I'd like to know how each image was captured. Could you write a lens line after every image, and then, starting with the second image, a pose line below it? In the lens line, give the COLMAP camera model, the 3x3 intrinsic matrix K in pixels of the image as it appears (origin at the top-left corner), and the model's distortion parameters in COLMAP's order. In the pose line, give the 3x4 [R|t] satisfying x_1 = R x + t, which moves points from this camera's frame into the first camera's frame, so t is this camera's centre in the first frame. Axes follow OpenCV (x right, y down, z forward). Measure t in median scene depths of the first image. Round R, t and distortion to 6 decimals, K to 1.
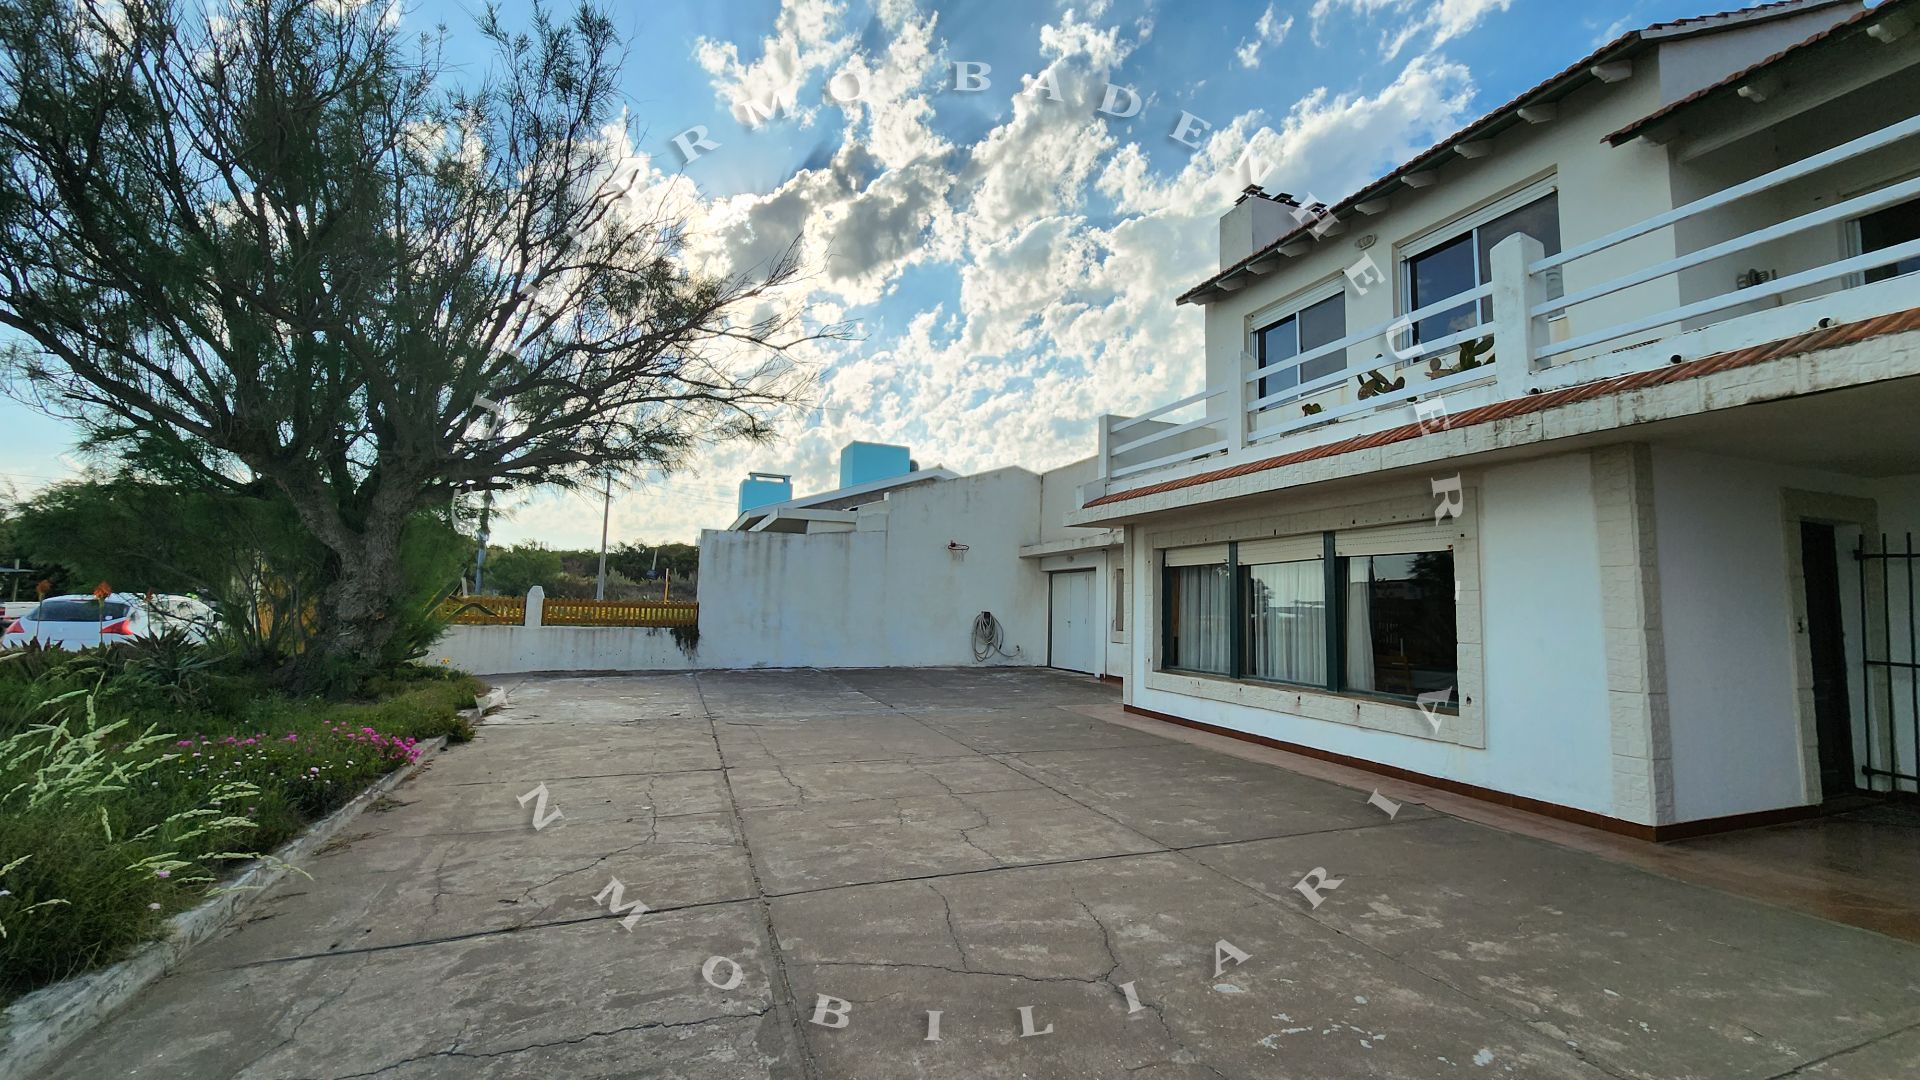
lens RADIAL K [[782.0, 0, 969.0], [0, 782.0, 529.4], [0, 0, 1]] dist [-0.007788, 0.000377]
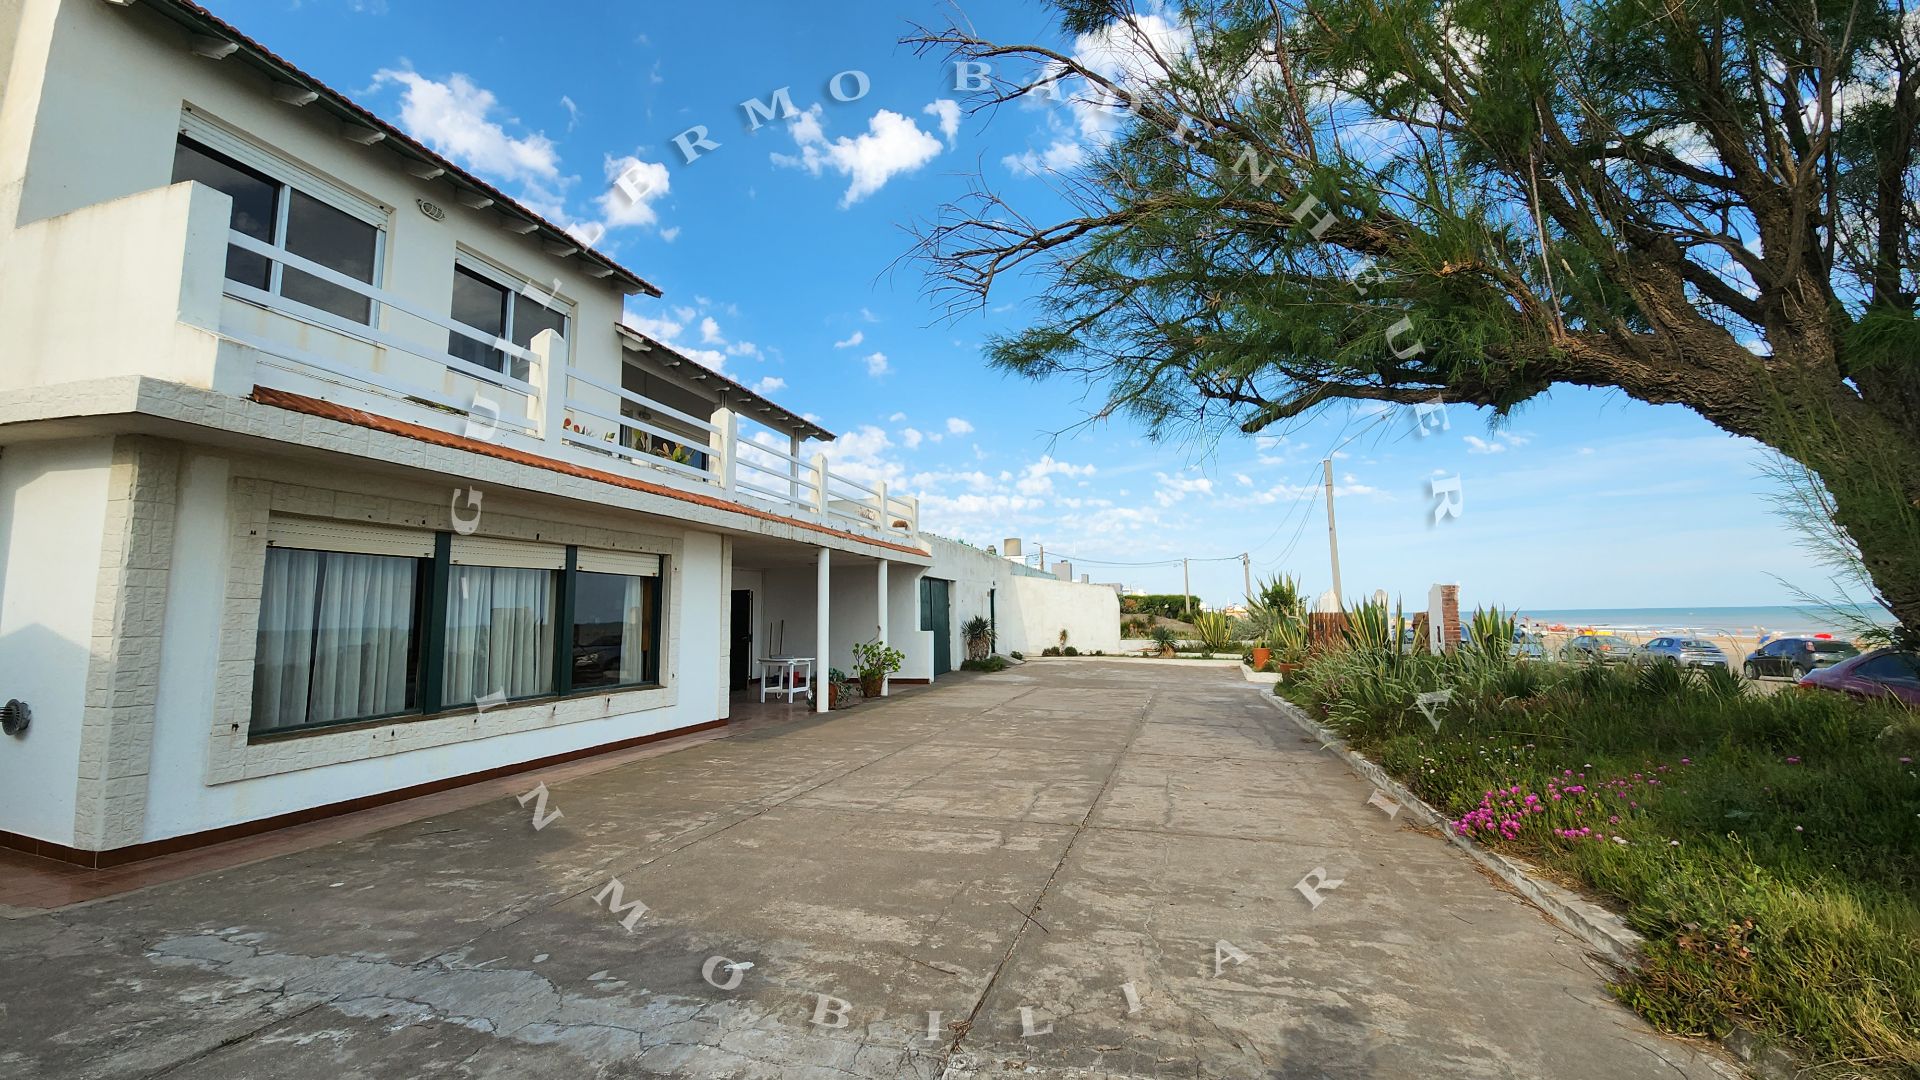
lens RADIAL K [[782.0, 0, 961.2], [0, 782.0, 543.6], [0, 0, 1]] dist [-0.007788, 0.000377]
pose [[-0.816702, 0.040888, 0.575609, -0.557688], [-0.061451, 0.985652, -0.157204, 0.128541], [-0.573778, -0.163761, -0.802472, 1.482342]]
